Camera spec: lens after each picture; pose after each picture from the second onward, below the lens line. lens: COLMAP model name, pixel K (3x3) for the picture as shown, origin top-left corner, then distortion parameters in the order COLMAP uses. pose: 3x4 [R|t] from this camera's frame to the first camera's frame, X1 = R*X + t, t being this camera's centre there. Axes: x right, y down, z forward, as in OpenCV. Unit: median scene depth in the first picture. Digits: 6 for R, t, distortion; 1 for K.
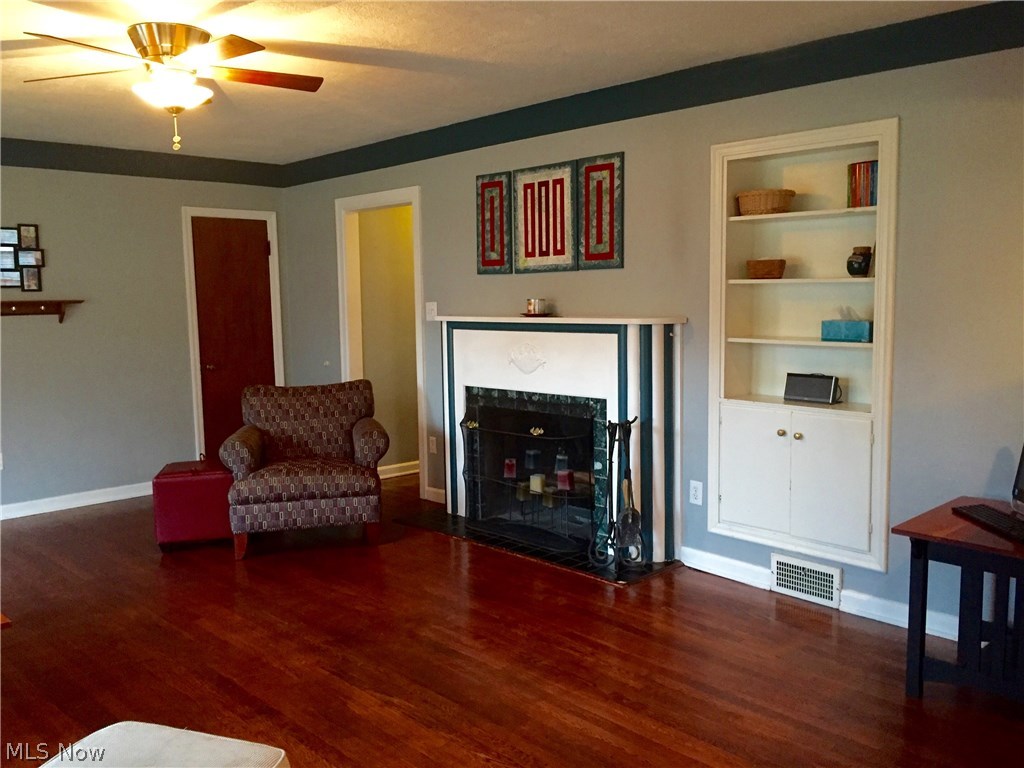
lens RADIAL K [[881.1, 0, 510.3], [0, 881.1, 385.8], [0, 0, 1]] dist [0.047662, 0.001170]
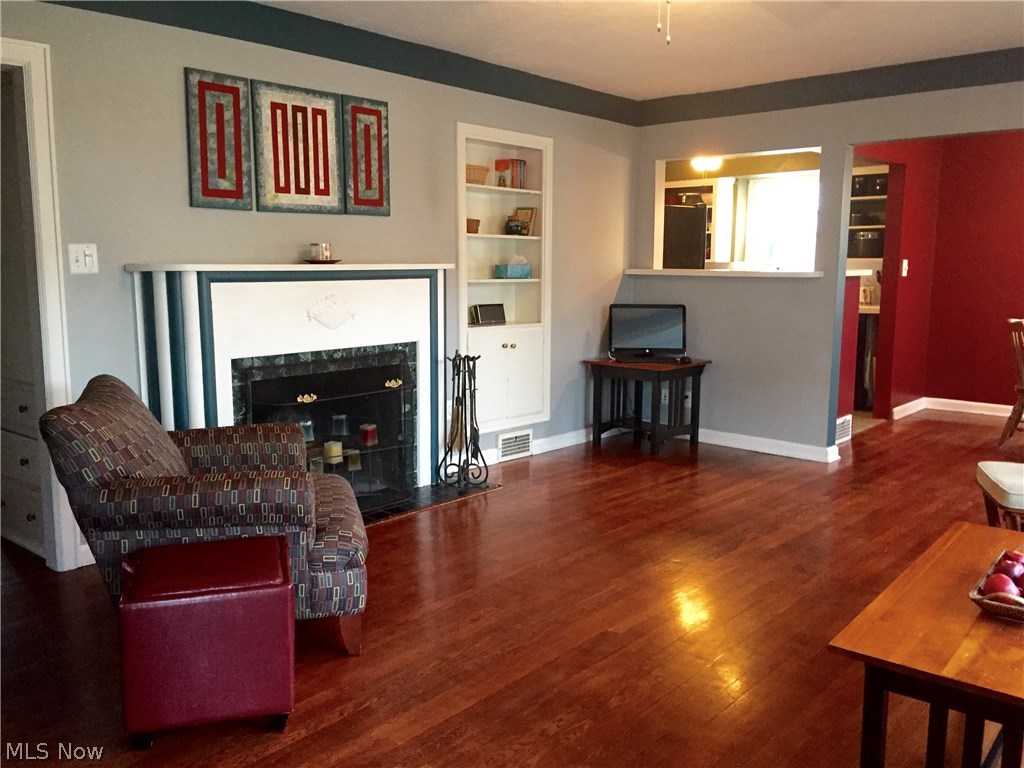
lens RADIAL K [[881.1, 0, 510.0], [0, 881.1, 383.7], [0, 0, 1]] dist [0.047662, 0.001170]
pose [[-0.084291, -0.123584, 0.988748, -0.881392], [0.106531, 0.985474, 0.132257, -0.058027], [-0.990730, 0.116481, -0.069901, 0.899915]]
